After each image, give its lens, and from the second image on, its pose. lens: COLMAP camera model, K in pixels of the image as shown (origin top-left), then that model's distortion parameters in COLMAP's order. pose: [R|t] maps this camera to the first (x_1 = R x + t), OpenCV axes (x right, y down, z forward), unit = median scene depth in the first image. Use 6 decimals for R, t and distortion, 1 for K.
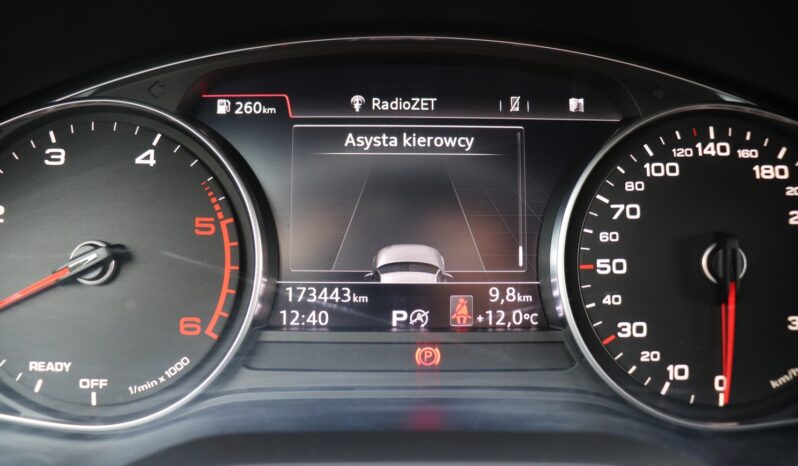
lens RADIAL K [[665.8, 0, 394.1], [0, 665.8, 229.1], [0, 0, 1]] dist [-0.173796, 0.114232]
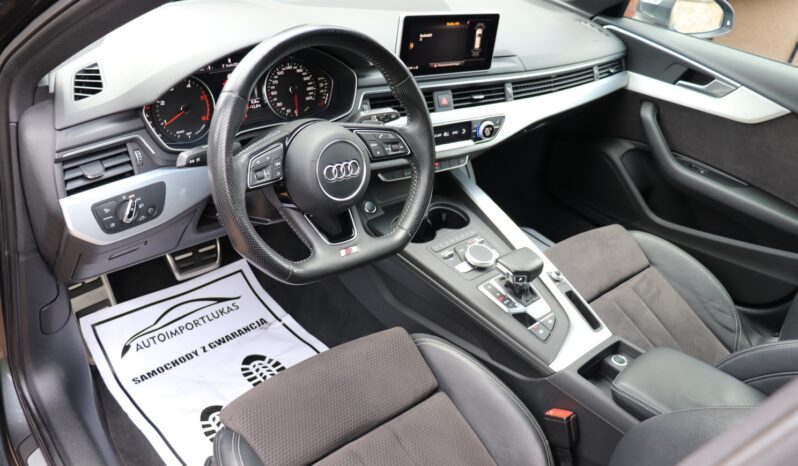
lens RADIAL K [[665.8, 0, 423.6], [0, 665.8, 228.1], [0, 0, 1]] dist [-0.173796, 0.114232]
pose [[0.728388, -0.268948, 0.630173, -2.388890], [0.067781, 0.943512, 0.324331, -0.542290], [-0.681804, -0.193525, 0.705473, -3.719928]]
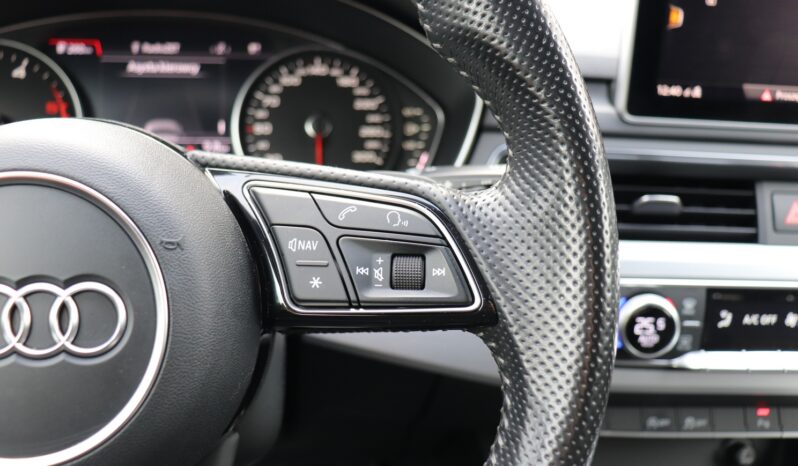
lens RADIAL K [[755.4, 0, 393.1], [0, 755.4, 232.5], [0, 0, 1]] dist [-0.088901, 0.000000]
pose [[0.988434, -0.012529, 0.151130, 0.372239], [0.009106, 0.999687, 0.023323, 0.320019], [-0.151375, -0.021677, 0.988239, -1.312135]]
